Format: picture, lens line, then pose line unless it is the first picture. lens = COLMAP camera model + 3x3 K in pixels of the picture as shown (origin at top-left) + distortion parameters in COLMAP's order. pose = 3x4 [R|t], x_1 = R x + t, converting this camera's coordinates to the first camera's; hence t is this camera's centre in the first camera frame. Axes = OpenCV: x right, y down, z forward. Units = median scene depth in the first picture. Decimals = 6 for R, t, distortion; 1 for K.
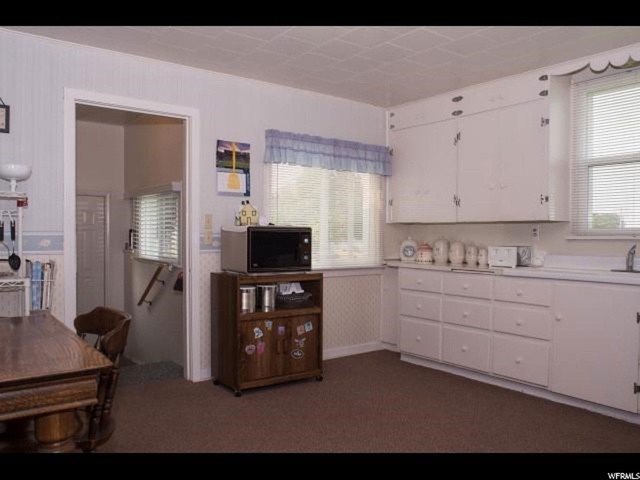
lens RADIAL K [[524.1, 0, 319.9], [0, 524.1, 243.5], [0, 0, 1]] dist [-0.035488, -0.005524]
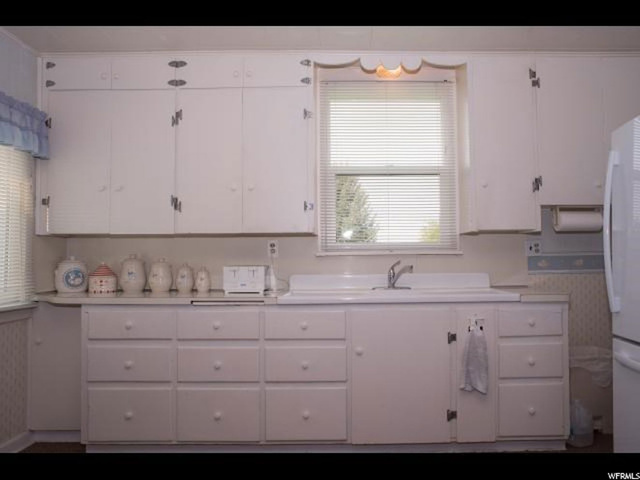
lens RADIAL K [[453.1, 0, 321.6], [0, 453.1, 240.9], [0, 0, 1]] dist [-0.053141, 0.021136]
pose [[0.588599, 0.017237, 0.808242, -0.114155], [0.023957, 0.998962, -0.038751, -0.002934], [-0.808070, 0.042171, 0.587575, 0.477786]]
